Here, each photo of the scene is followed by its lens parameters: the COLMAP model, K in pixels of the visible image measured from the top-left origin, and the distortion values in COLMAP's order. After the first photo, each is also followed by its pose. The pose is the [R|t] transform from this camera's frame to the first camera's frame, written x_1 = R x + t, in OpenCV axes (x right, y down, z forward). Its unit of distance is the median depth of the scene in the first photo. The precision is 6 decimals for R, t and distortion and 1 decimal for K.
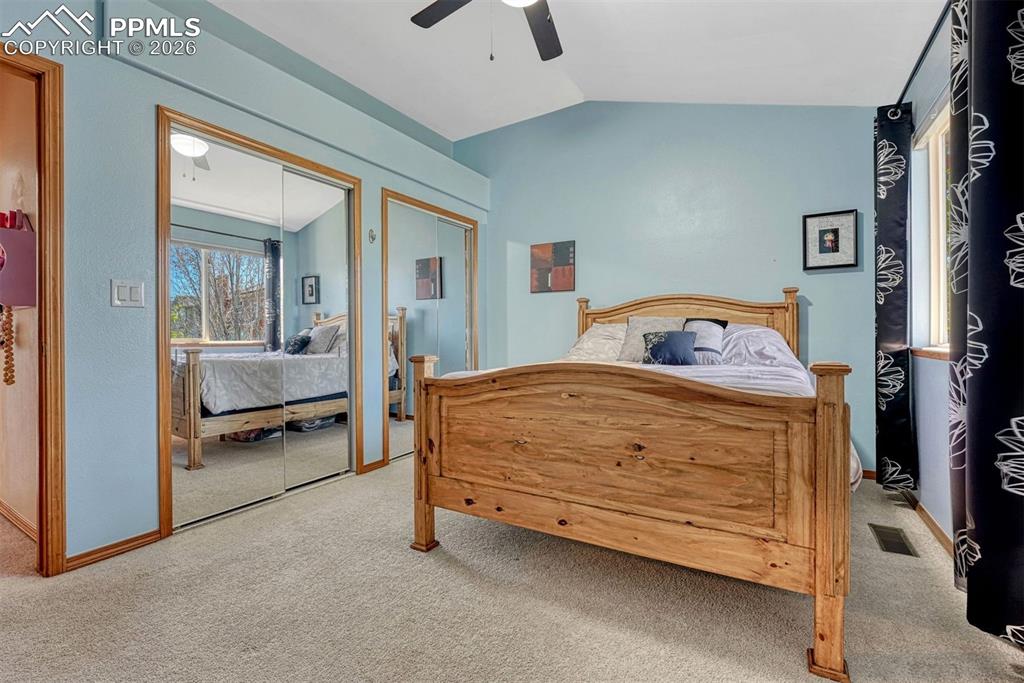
lens RADIAL K [[442.3, 0, 506.4], [0, 442.3, 335.2], [0, 0, 1]] dist [-0.006293, -0.001134]
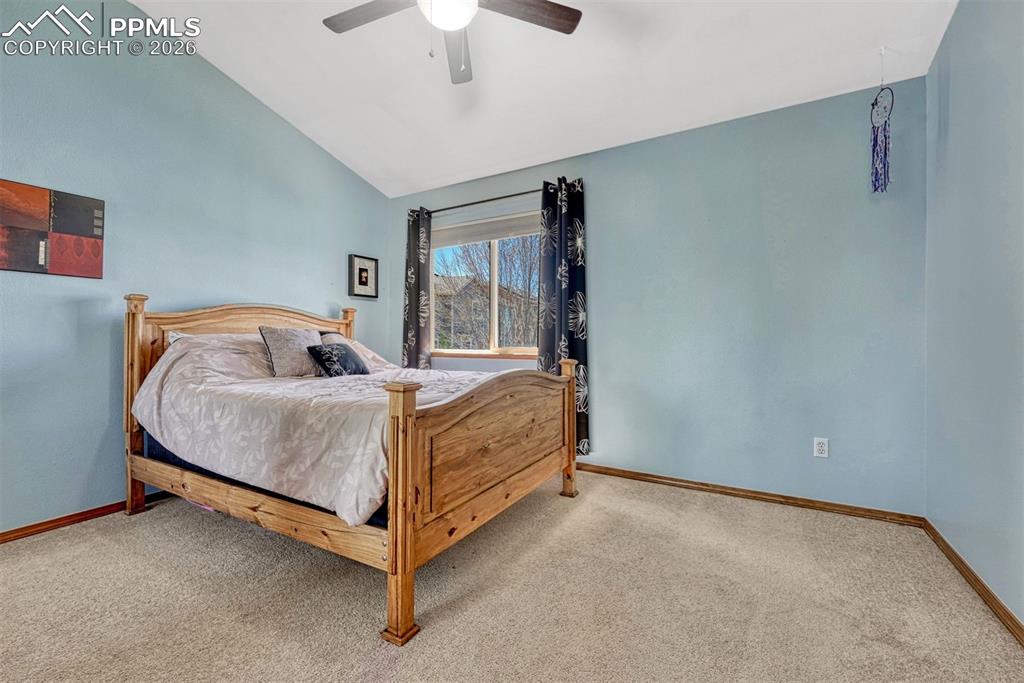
lens RADIAL K [[442.3, 0, 504.8], [0, 442.3, 339.9], [0, 0, 1]] dist [-0.006293, -0.001134]
pose [[-0.018608, -0.002363, 0.999824, -0.677318], [0.001829, 0.999995, 0.002398, -0.020052], [-0.999825, 0.001873, -0.018603, 0.600821]]
